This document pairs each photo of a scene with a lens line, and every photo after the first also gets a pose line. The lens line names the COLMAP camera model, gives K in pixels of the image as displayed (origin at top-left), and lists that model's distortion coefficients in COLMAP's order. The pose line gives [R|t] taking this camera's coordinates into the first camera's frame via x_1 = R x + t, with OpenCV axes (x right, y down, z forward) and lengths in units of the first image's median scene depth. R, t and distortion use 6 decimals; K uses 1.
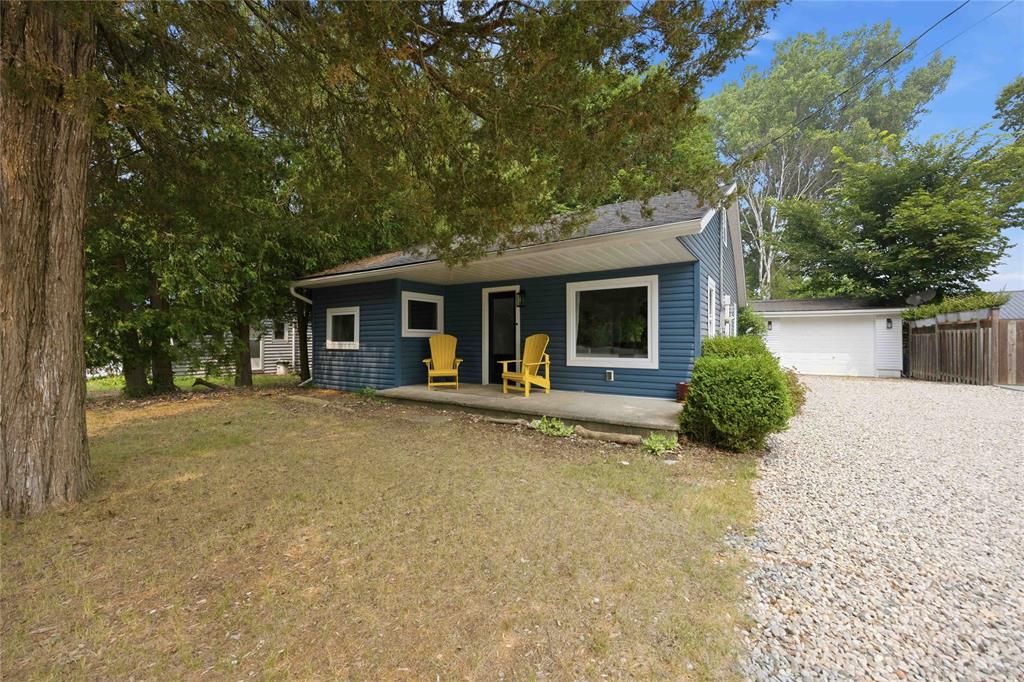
lens RADIAL K [[408.2, 0, 512.7], [0, 408.2, 342.0], [0, 0, 1]] dist [0.001807, -0.000009]
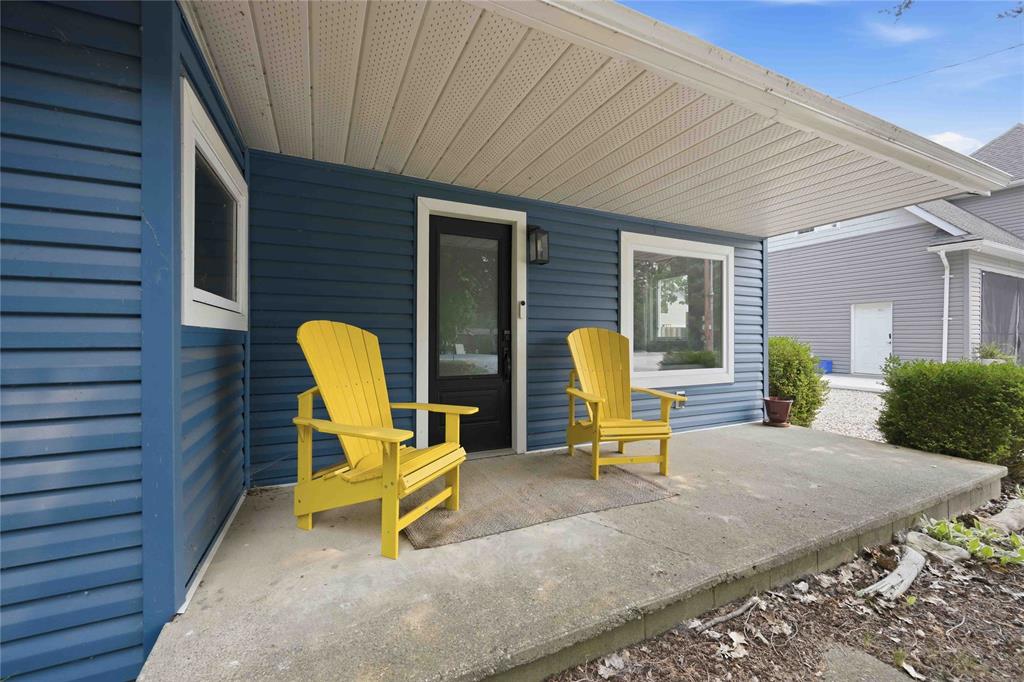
lens RADIAL K [[408.2, 0, 507.4], [0, 408.2, 336.0], [0, 0, 1]] dist [0.001807, -0.000009]
pose [[0.520020, 0.005938, 0.854133, -0.360073], [0.001688, 0.999967, -0.007979, -0.006181], [-0.854152, 0.005591, 0.519993, 0.795488]]
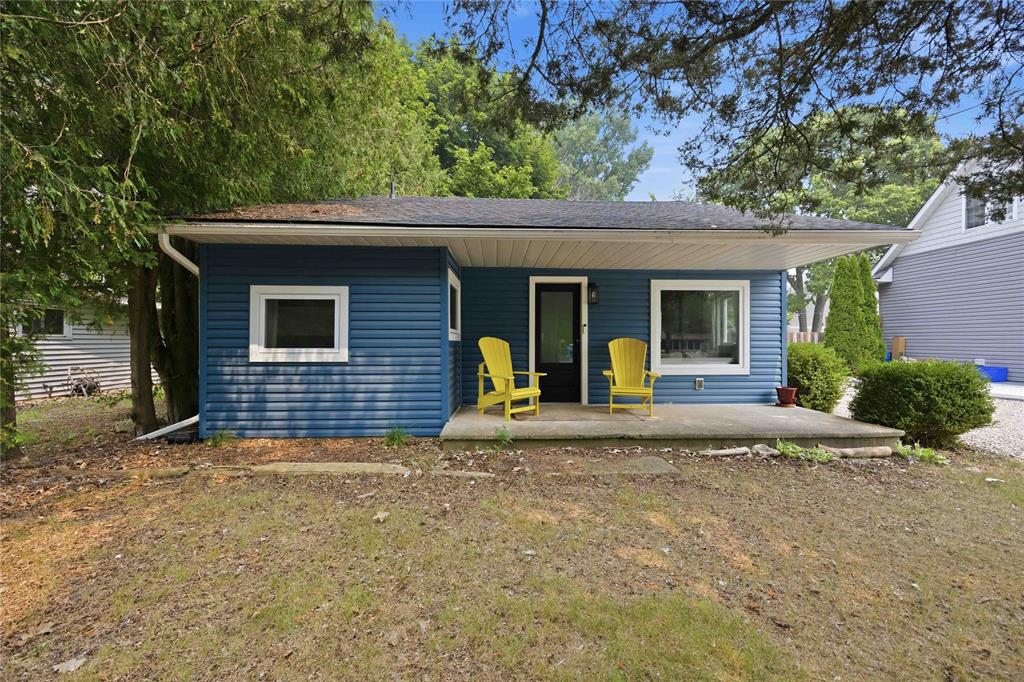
lens RADIAL K [[408.2, 0, 509.4], [0, 408.2, 339.4], [0, 0, 1]] dist [0.001807, -0.000009]
pose [[0.806804, 0.005328, 0.590795, -0.580715], [0.000705, 0.999950, -0.009980, -0.008113], [-0.590818, 0.008468, 0.806760, 0.445151]]
